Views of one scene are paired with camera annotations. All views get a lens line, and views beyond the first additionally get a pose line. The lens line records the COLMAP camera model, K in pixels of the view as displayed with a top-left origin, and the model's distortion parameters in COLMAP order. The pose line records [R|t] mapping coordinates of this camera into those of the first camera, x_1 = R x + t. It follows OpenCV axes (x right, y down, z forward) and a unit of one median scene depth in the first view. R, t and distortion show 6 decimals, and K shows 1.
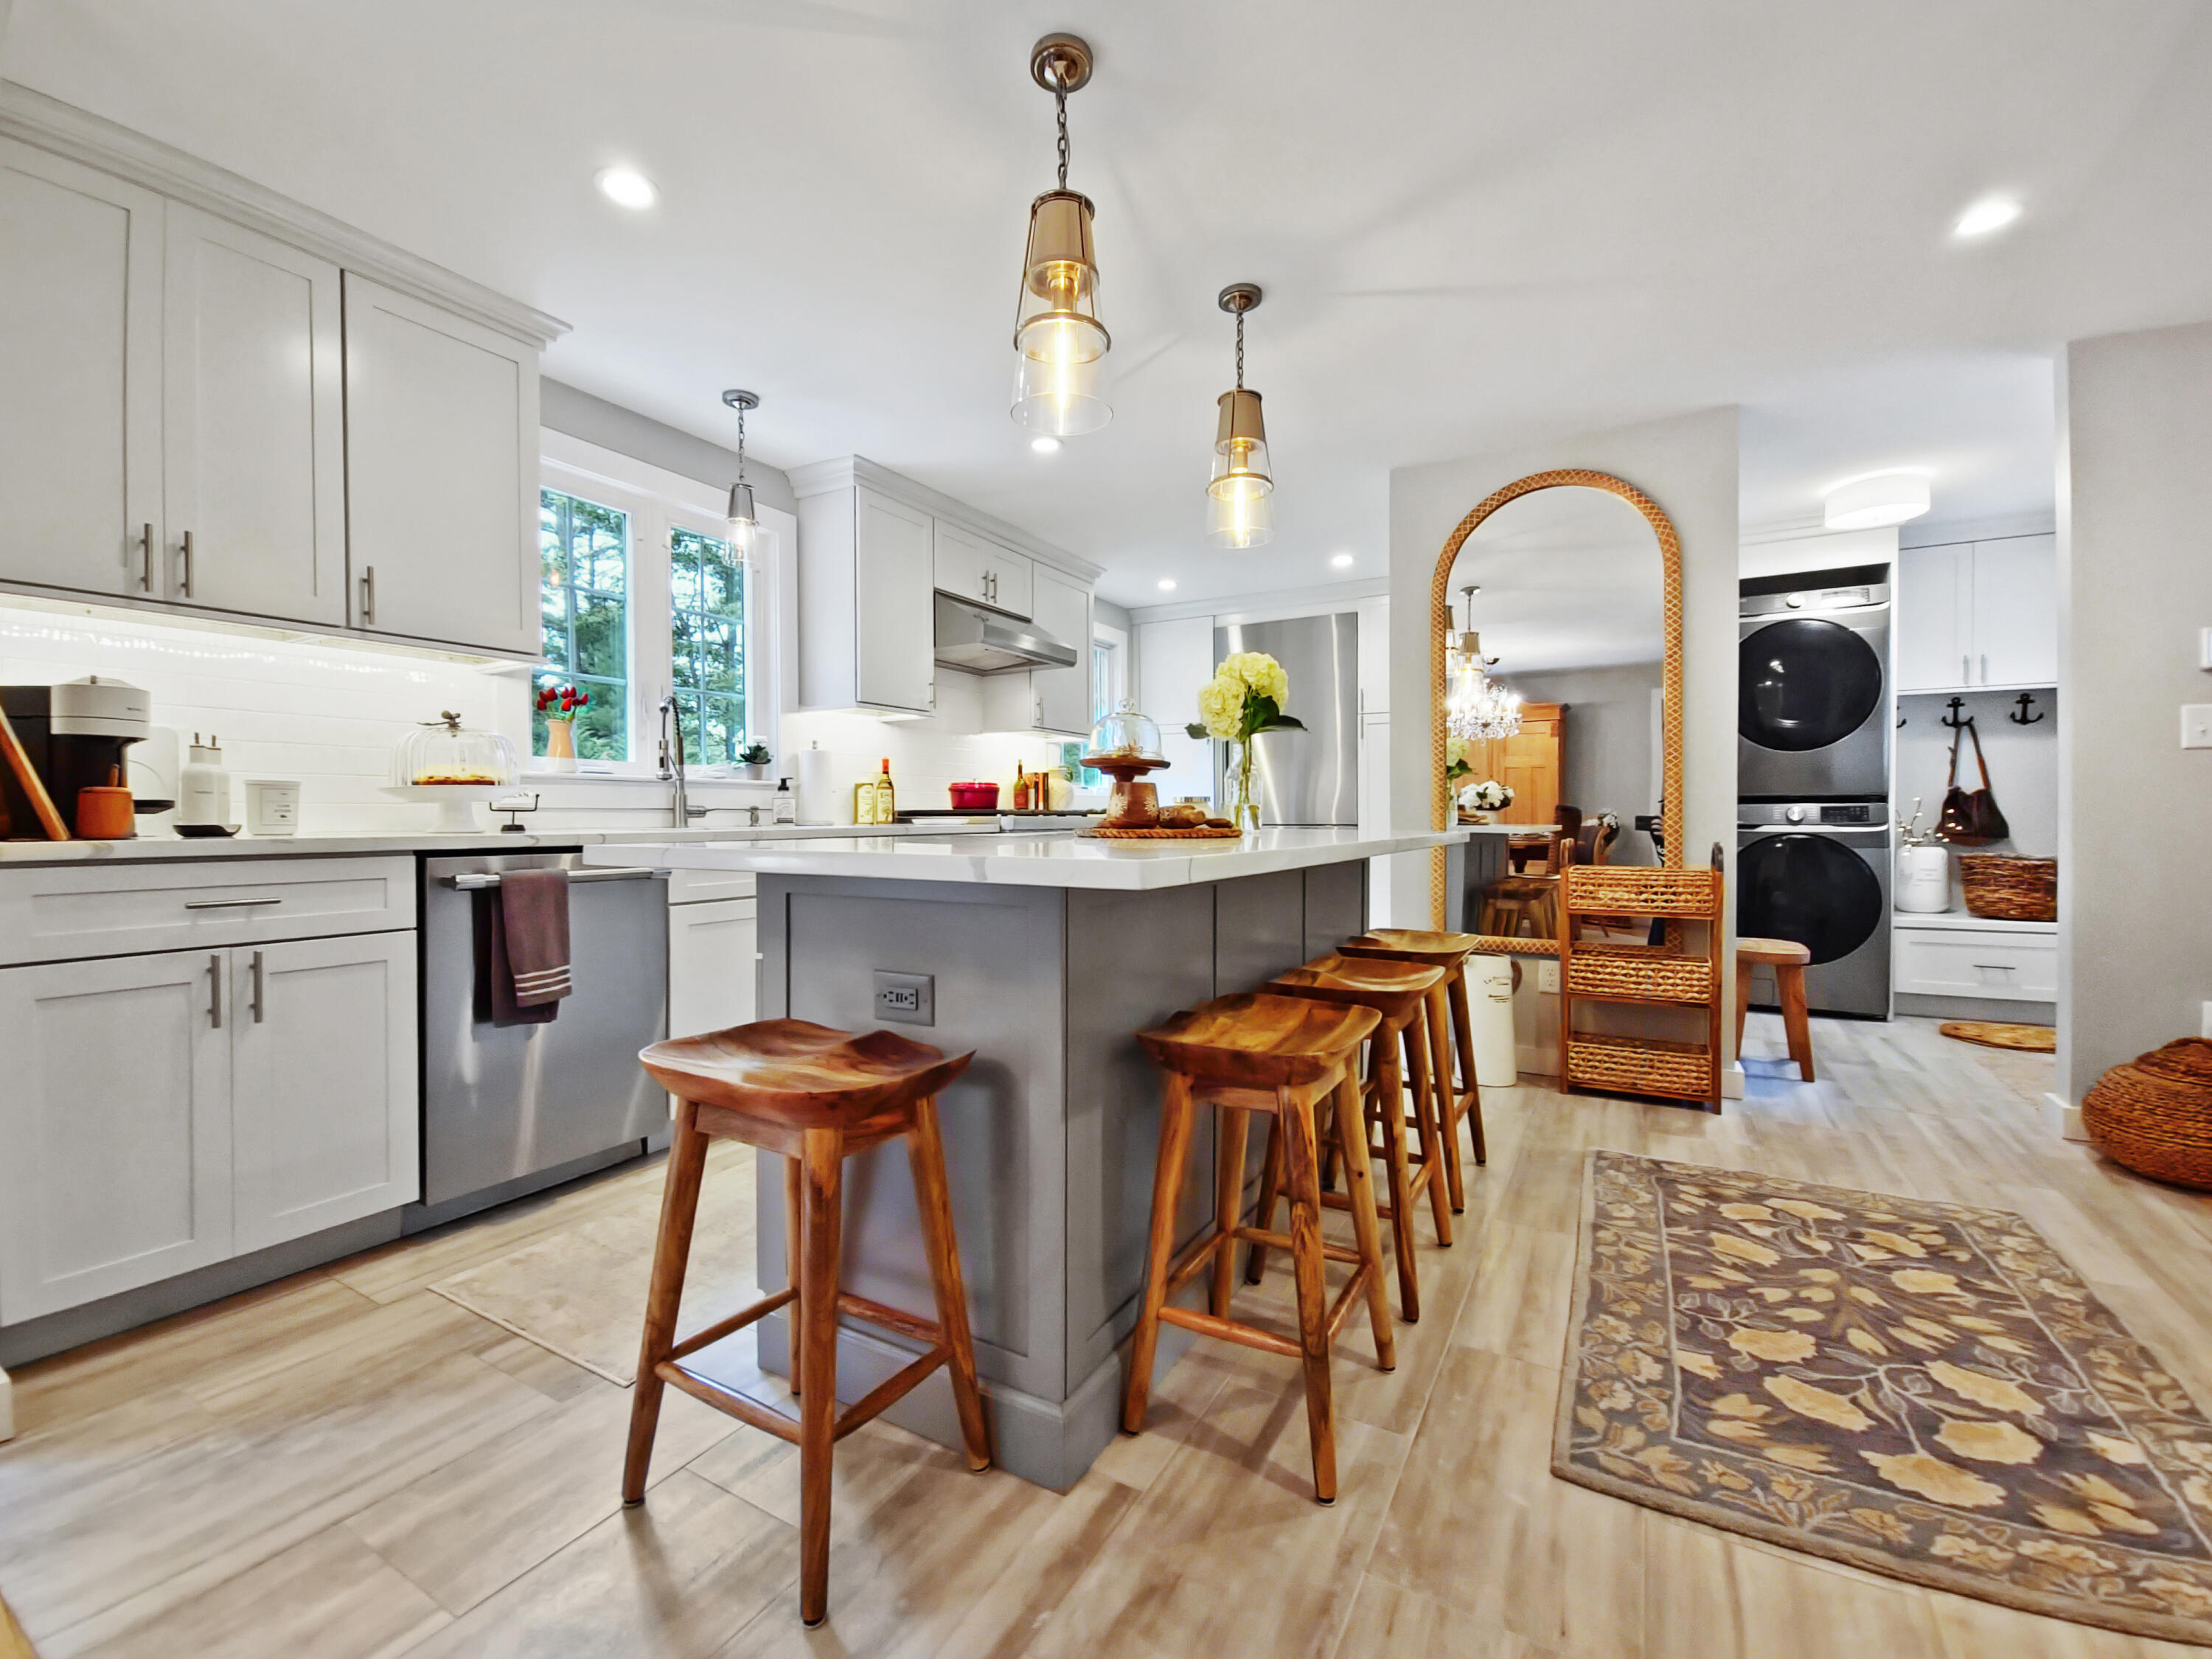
lens RADIAL K [[939.3, 0, 1085.5], [0, 939.3, 826.8], [0, 0, 1]] dist [0.011650, -0.008928]
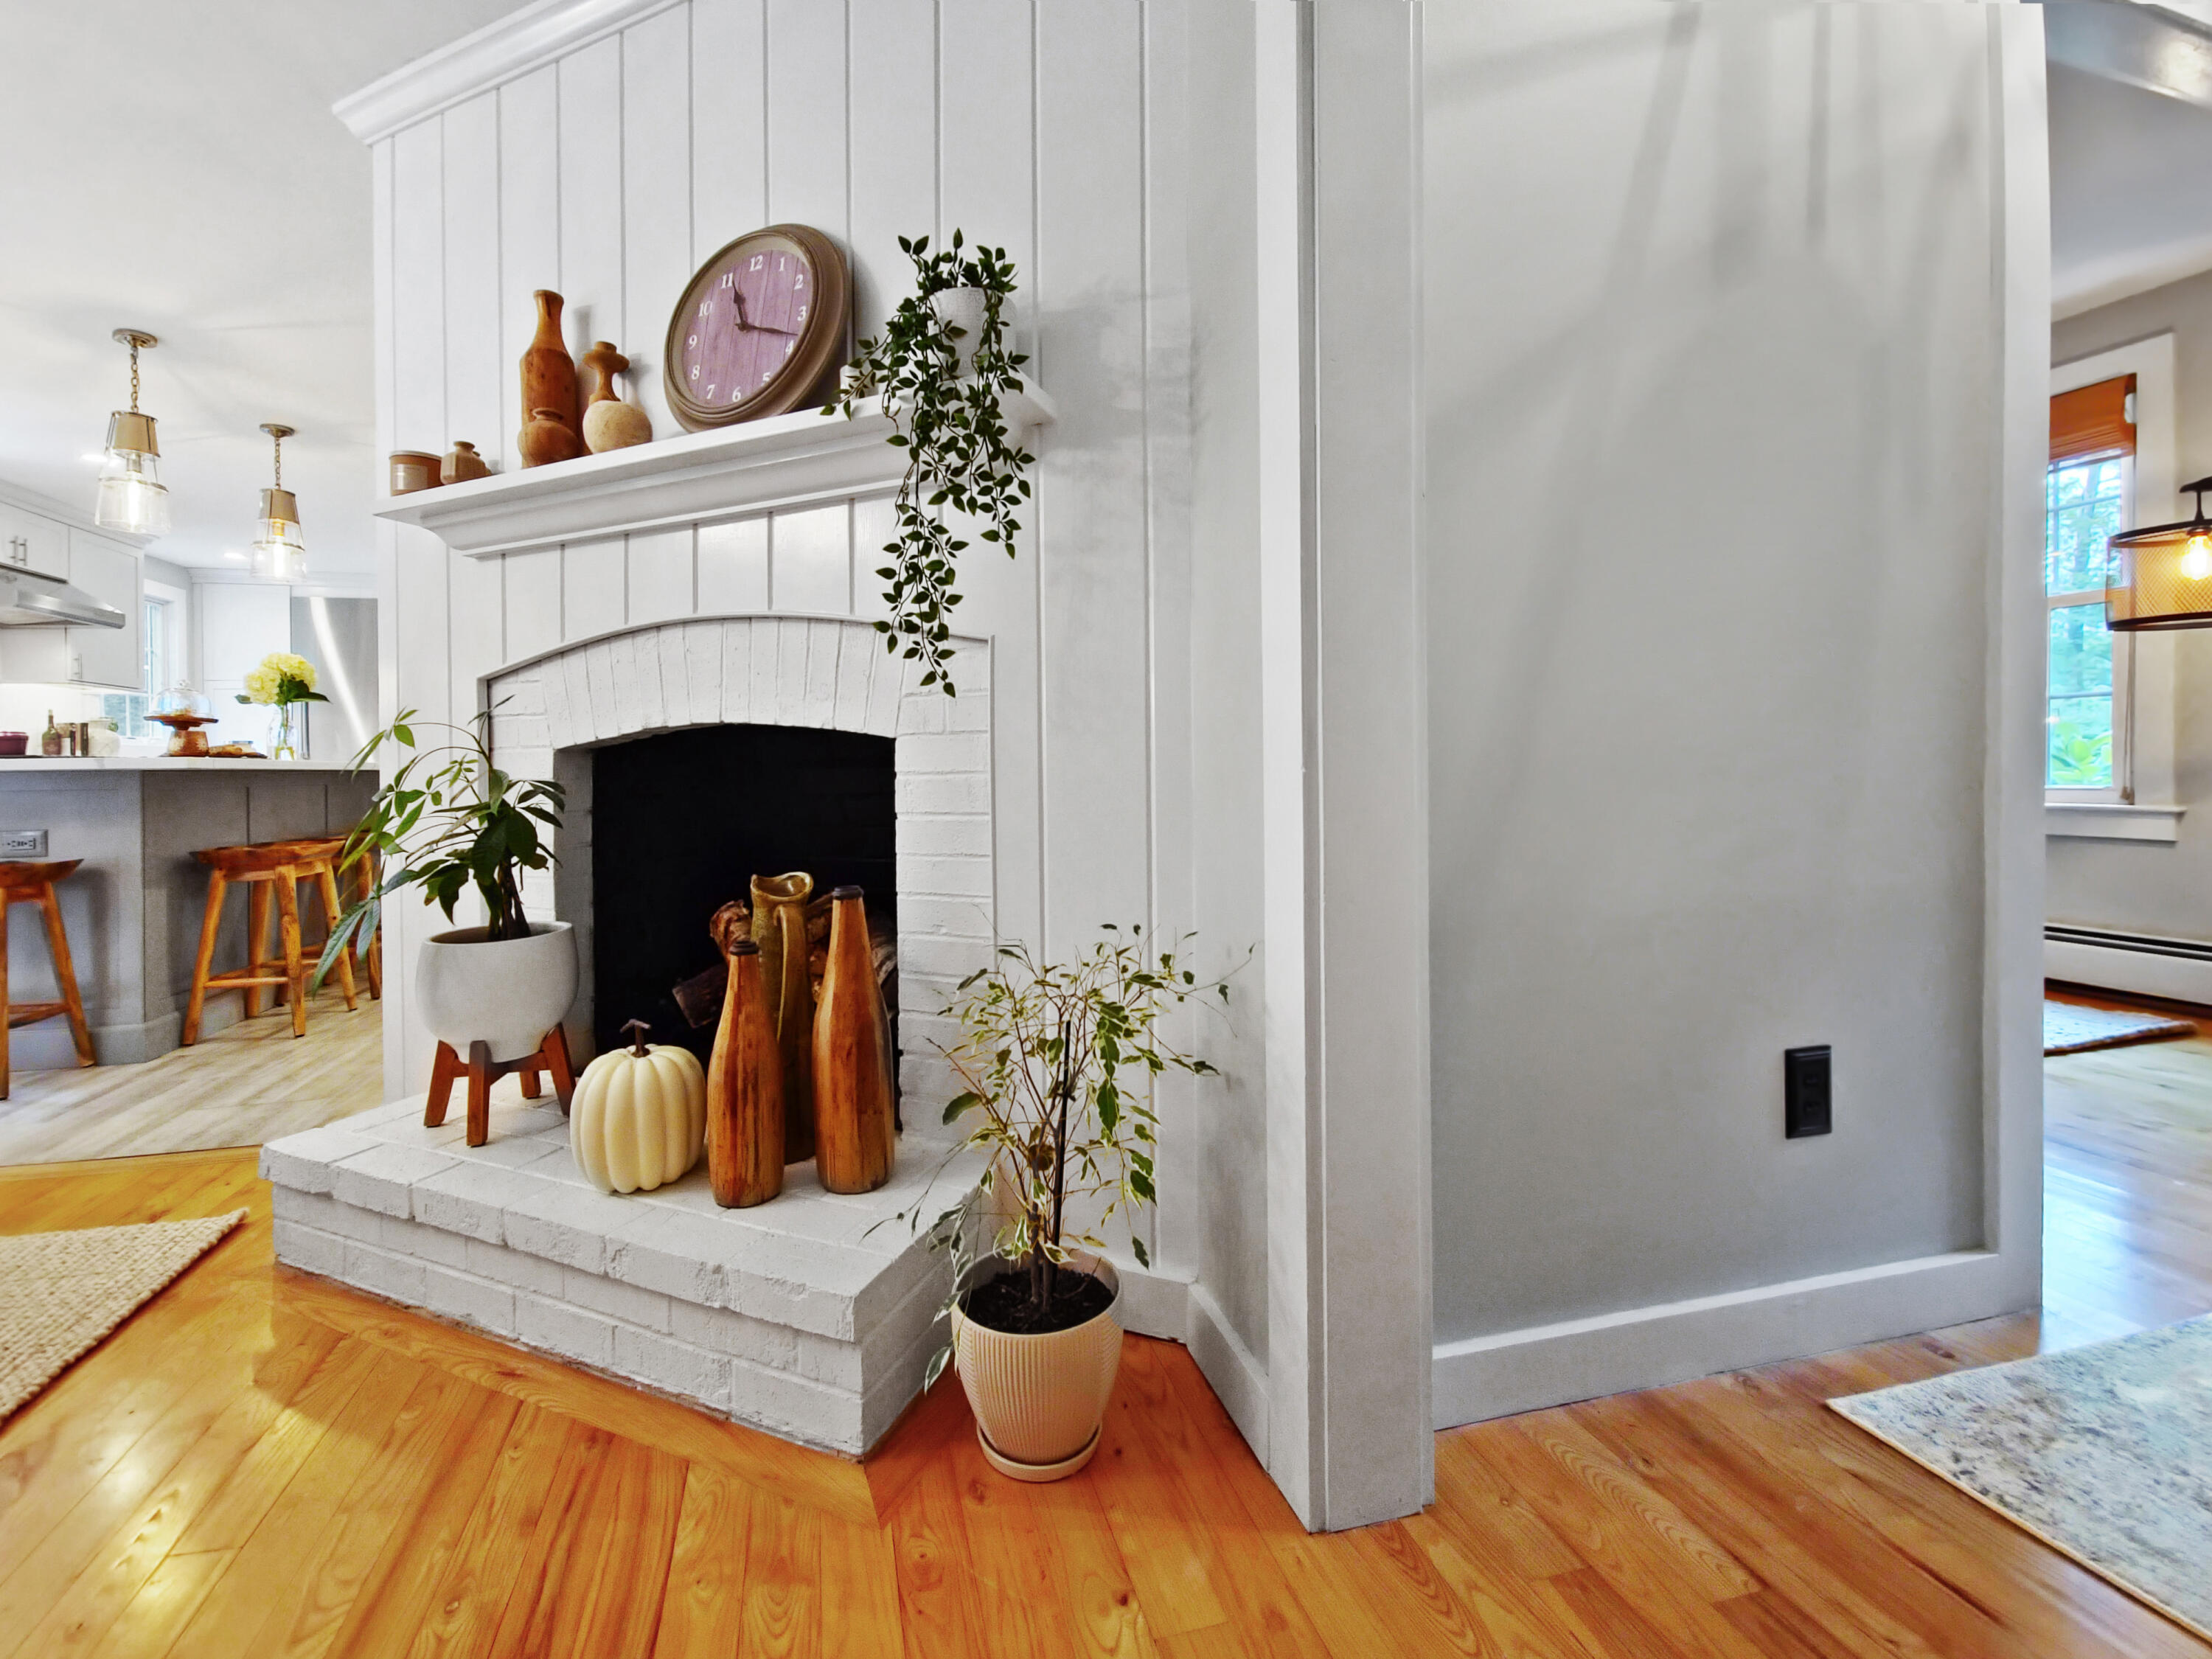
lens RADIAL K [[939.3, 0, 1031.6], [0, 939.3, 772.3], [0, 0, 1]] dist [0.011650, -0.008928]
pose [[0.716790, -0.004808, 0.697272, -0.029940], [0.017695, 0.999780, -0.011296, 0.048063], [-0.697064, 0.020435, 0.716717, -0.837488]]
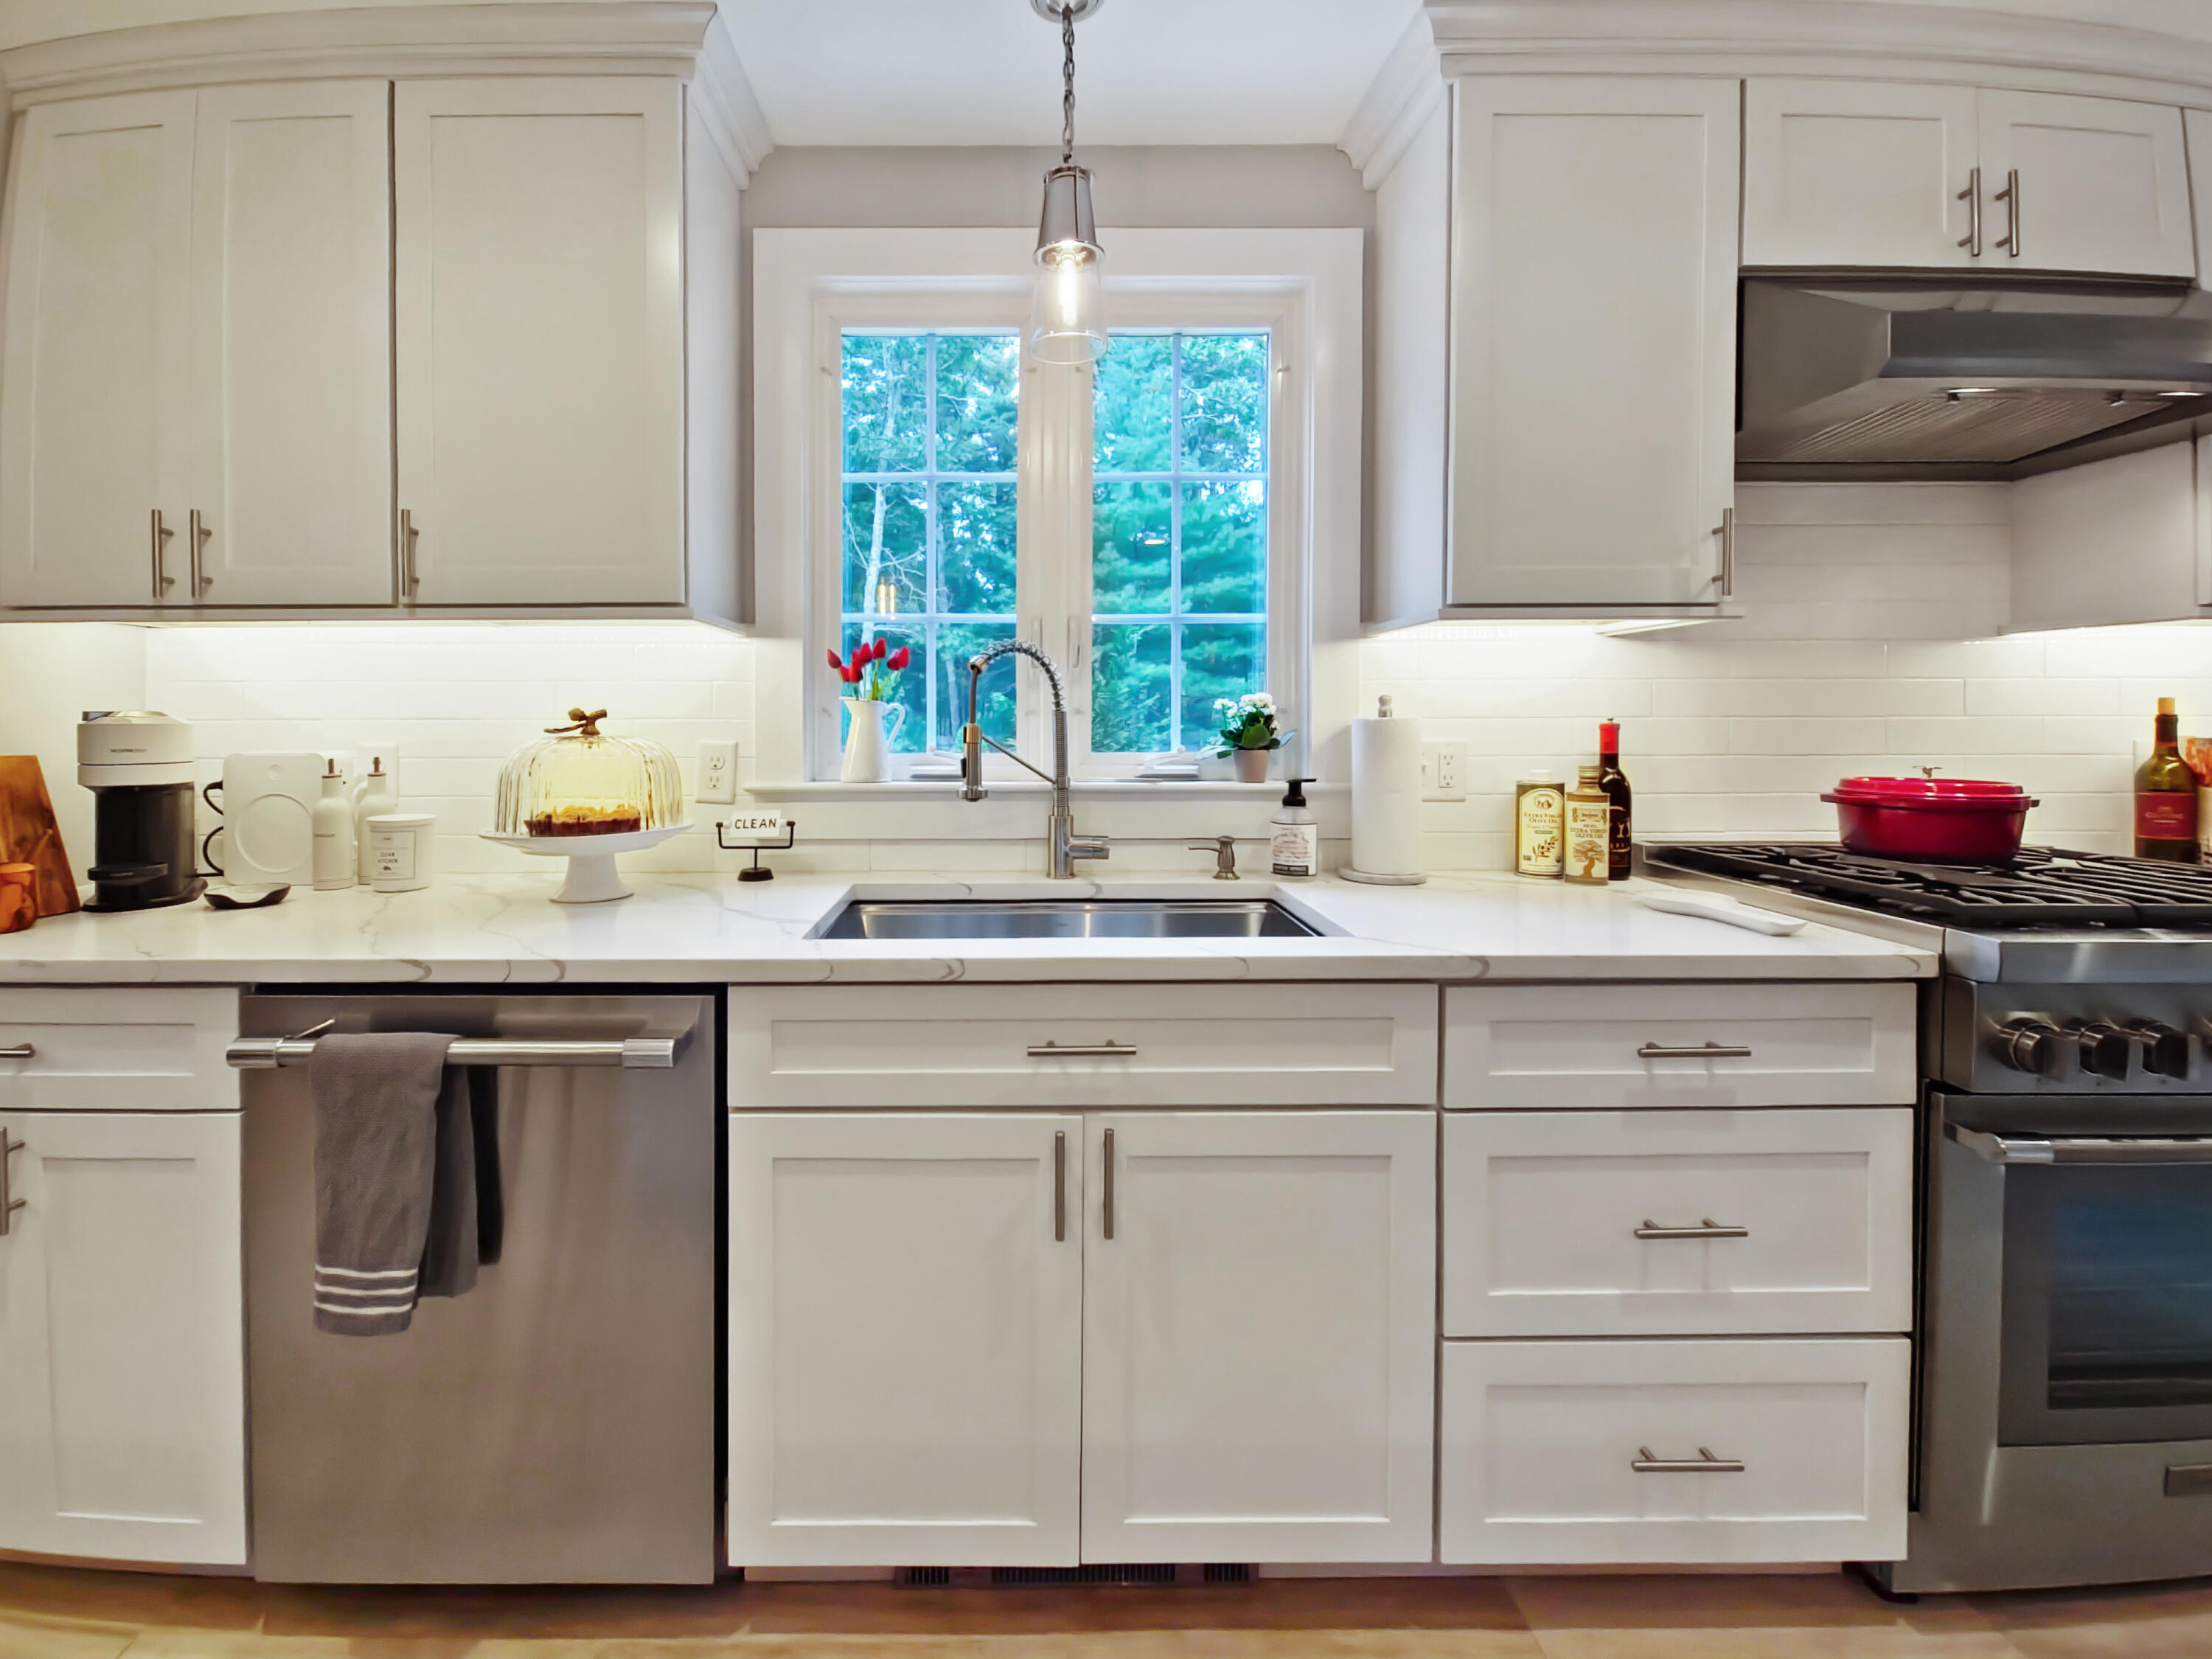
lens RADIAL K [[939.3, 0, 1010.4], [0, 939.3, 736.6], [0, 0, 1]] dist [0.011650, -0.008928]
pose [[0.505253, 0.018296, -0.862777, 0.024172], [-0.012913, 0.999824, 0.013640, -0.092936], [0.862874, 0.004250, 0.505401, 0.742565]]
